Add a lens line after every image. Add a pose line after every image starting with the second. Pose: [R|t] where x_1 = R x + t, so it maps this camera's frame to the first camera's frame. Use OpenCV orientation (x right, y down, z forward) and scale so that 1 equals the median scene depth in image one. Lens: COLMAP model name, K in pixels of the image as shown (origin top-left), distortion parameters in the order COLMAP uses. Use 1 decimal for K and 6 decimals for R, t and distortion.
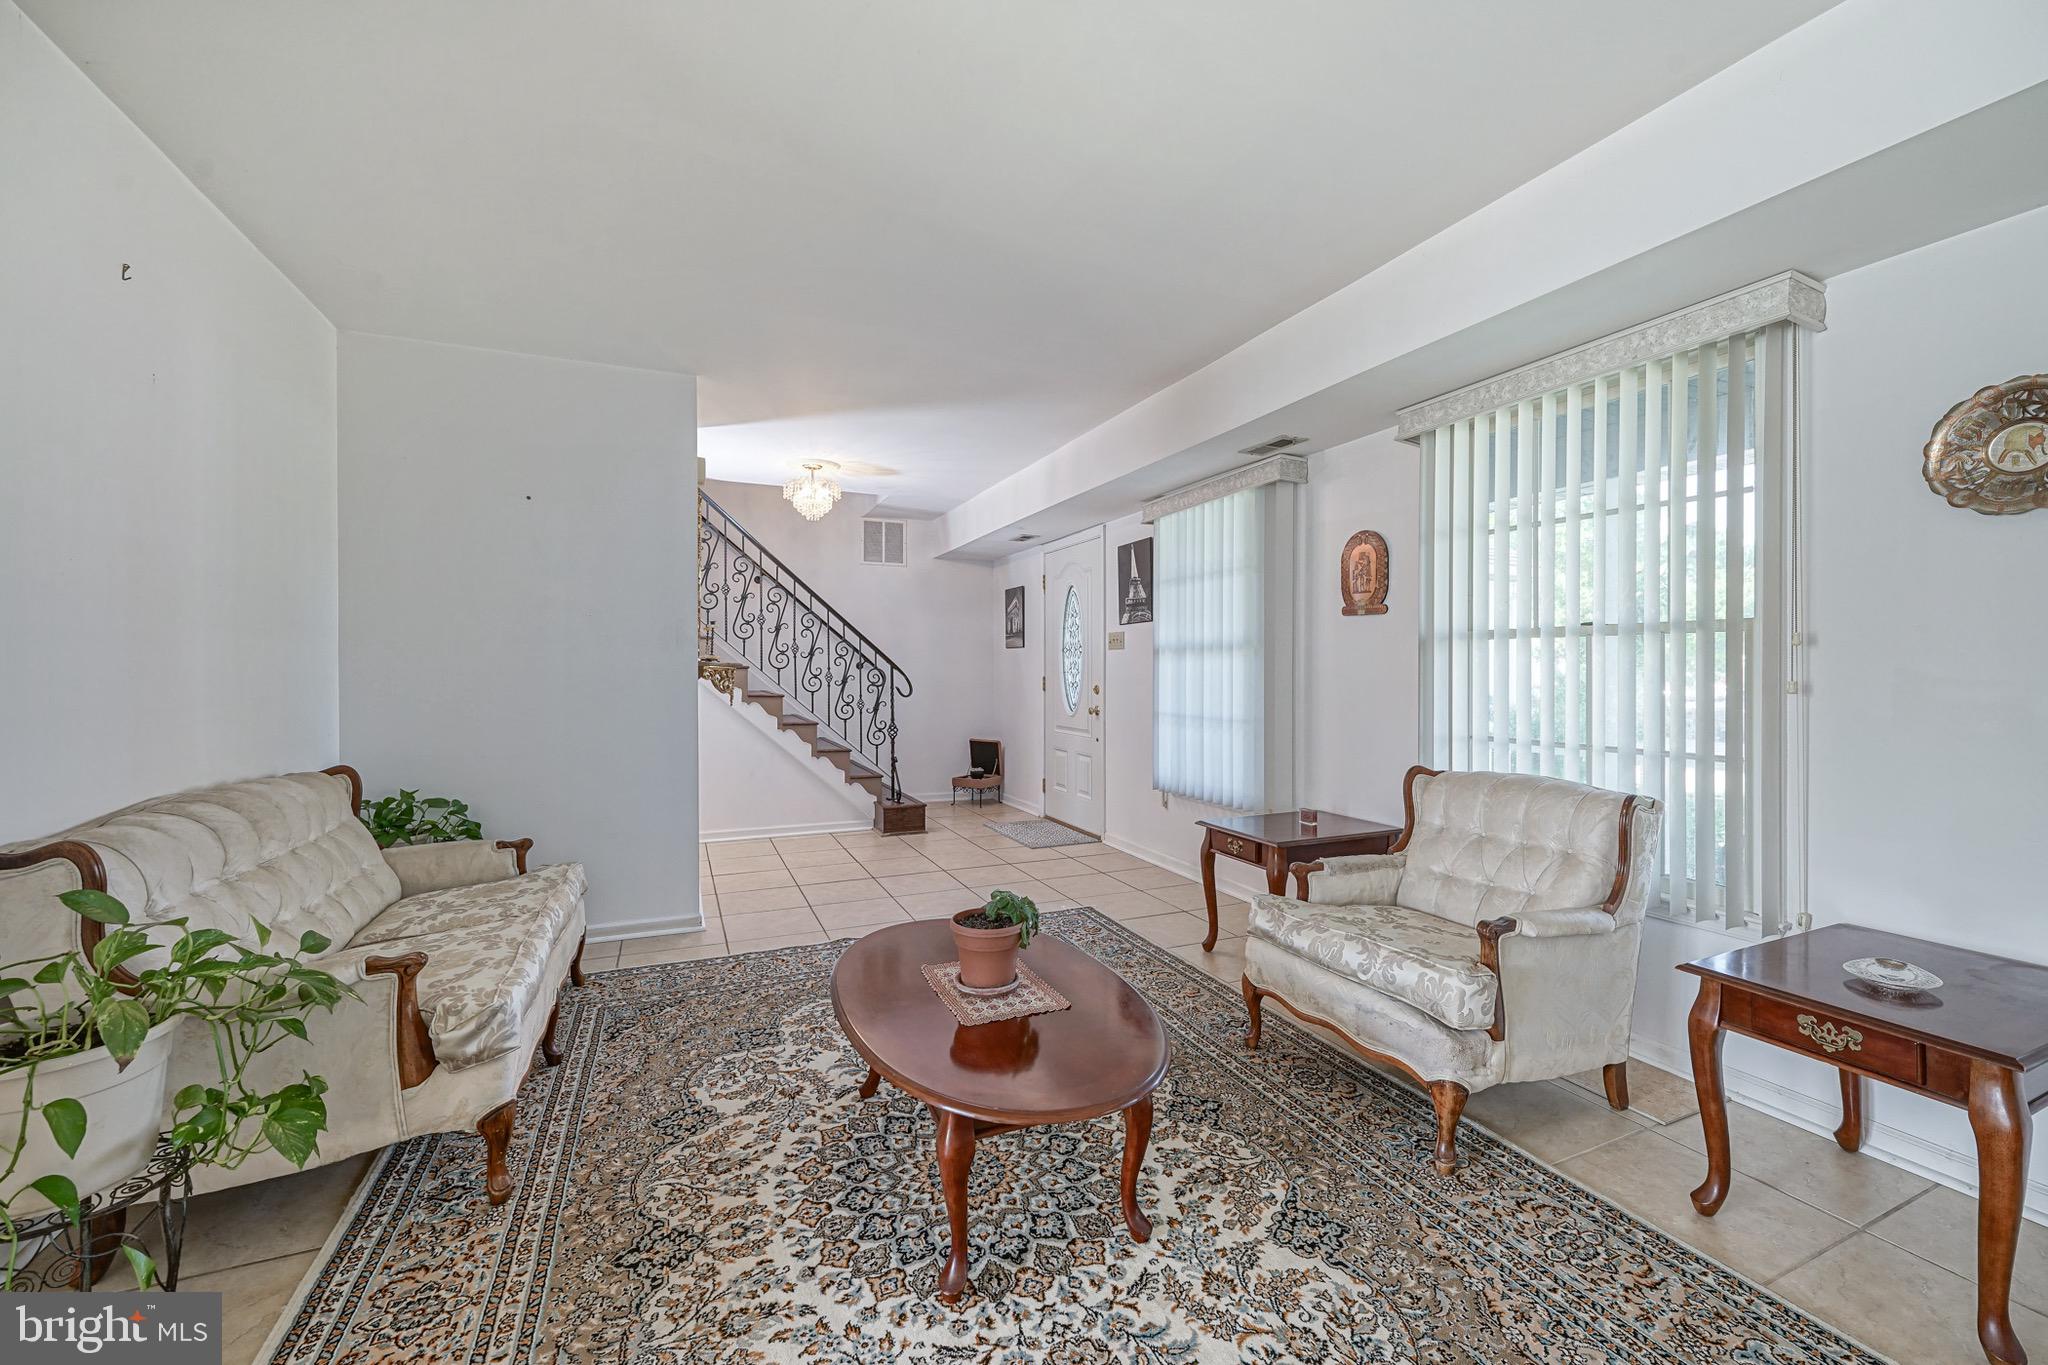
lens RADIAL K [[827.5, 0, 1039.0], [0, 827.5, 671.3], [0, 0, 1]] dist [-0.000873, 0.000117]
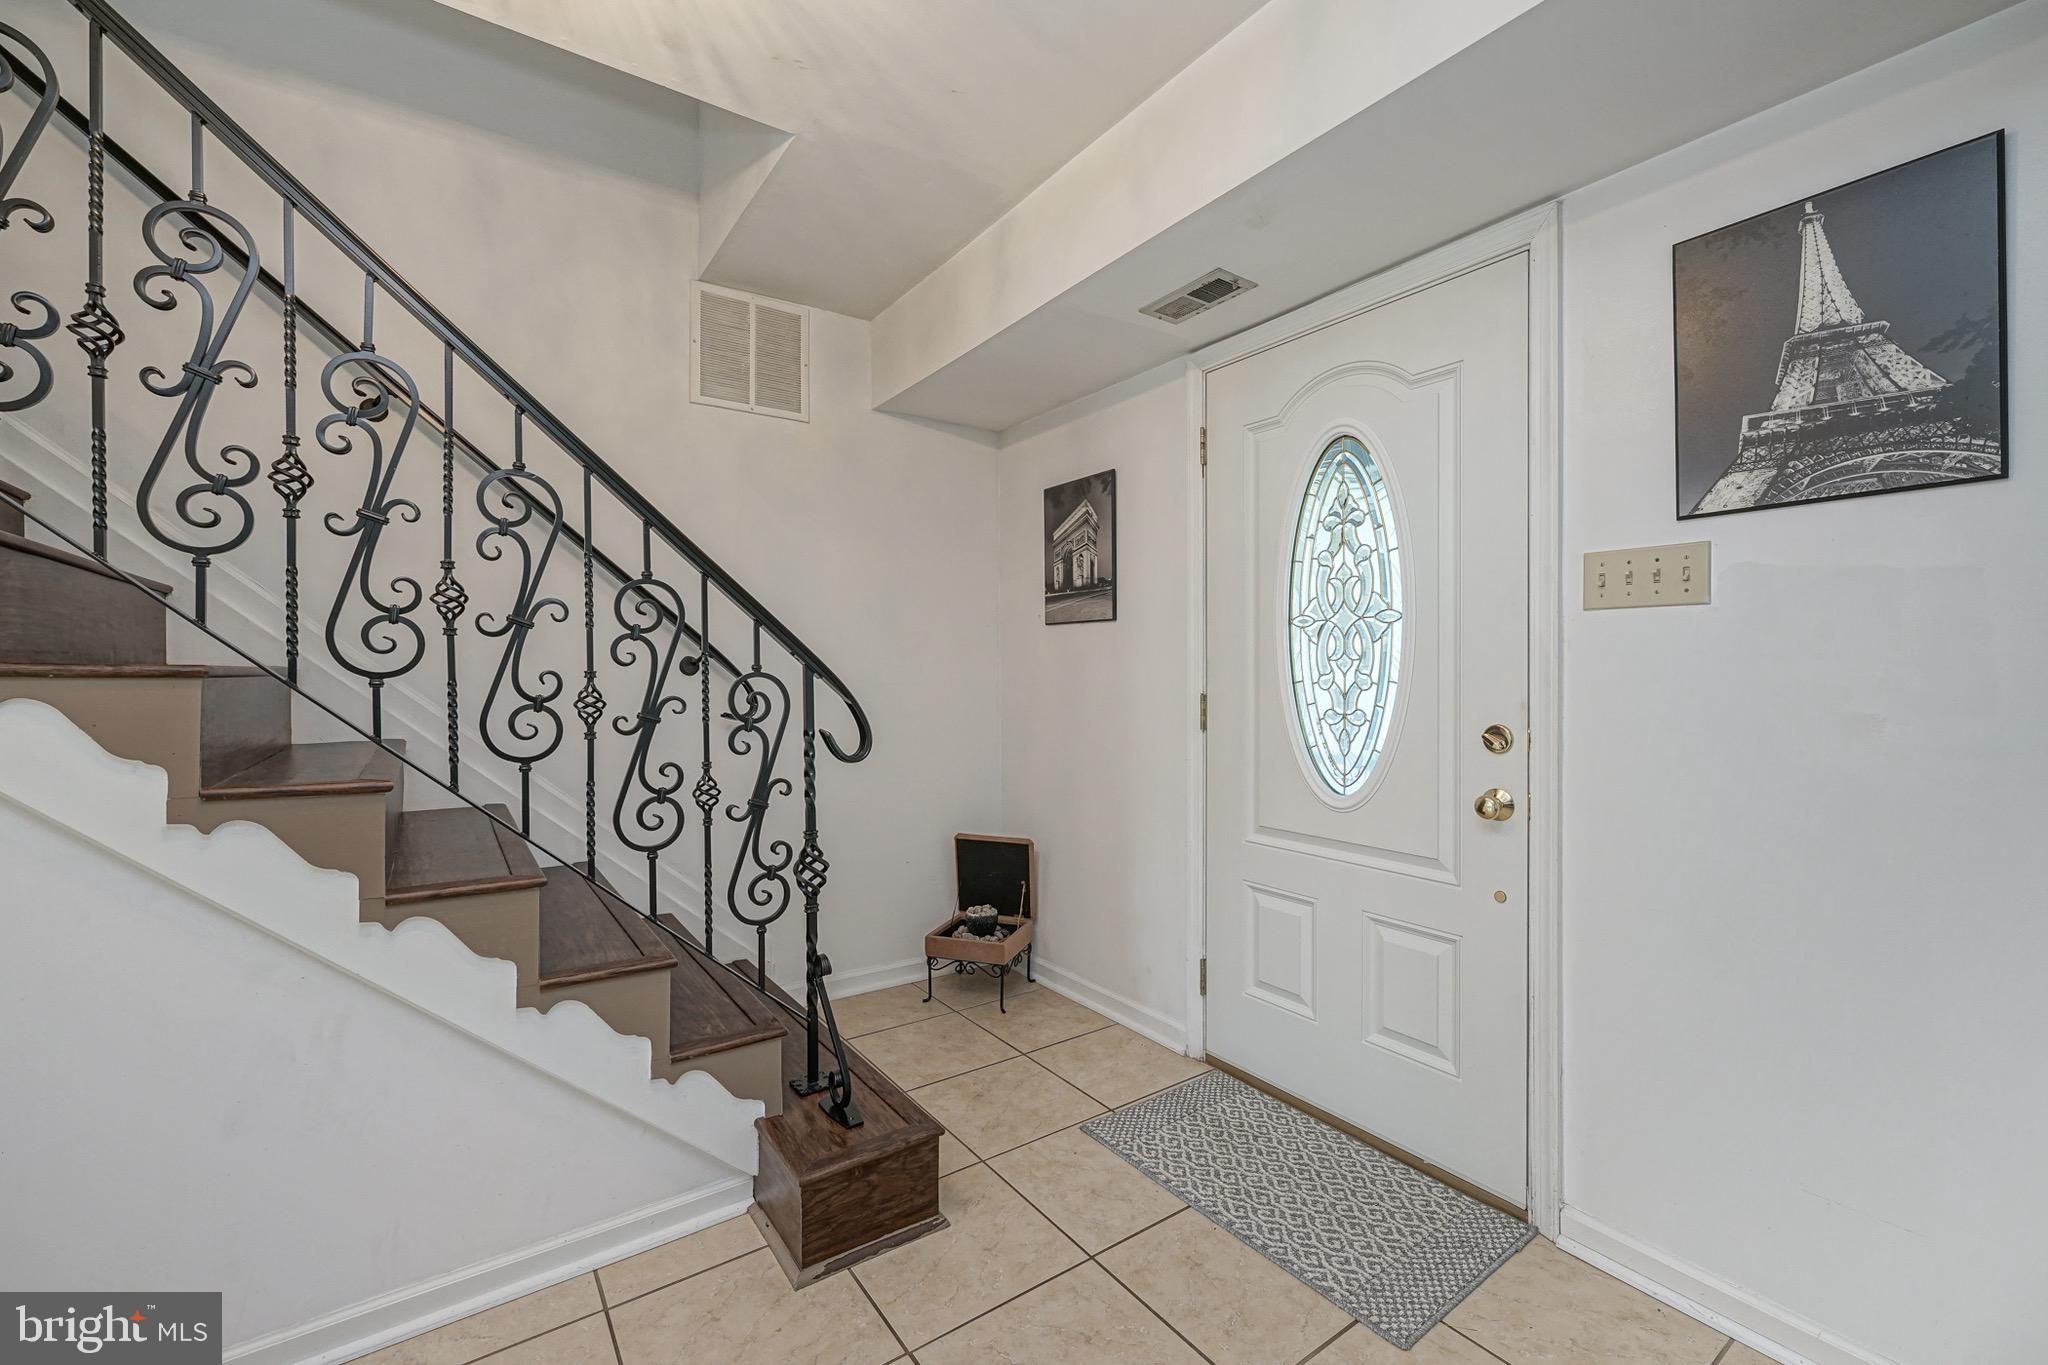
lens RADIAL K [[844.5, 0, 1016.9], [0, 844.5, 672.8], [0, 0, 1]] dist [-0.002913, 0.000042]
pose [[0.983312, -0.002767, 0.181904, -0.160919], [0.002789, 0.999996, 0.000136, -0.003578], [-0.181904, 0.000373, 0.983316, 0.680533]]
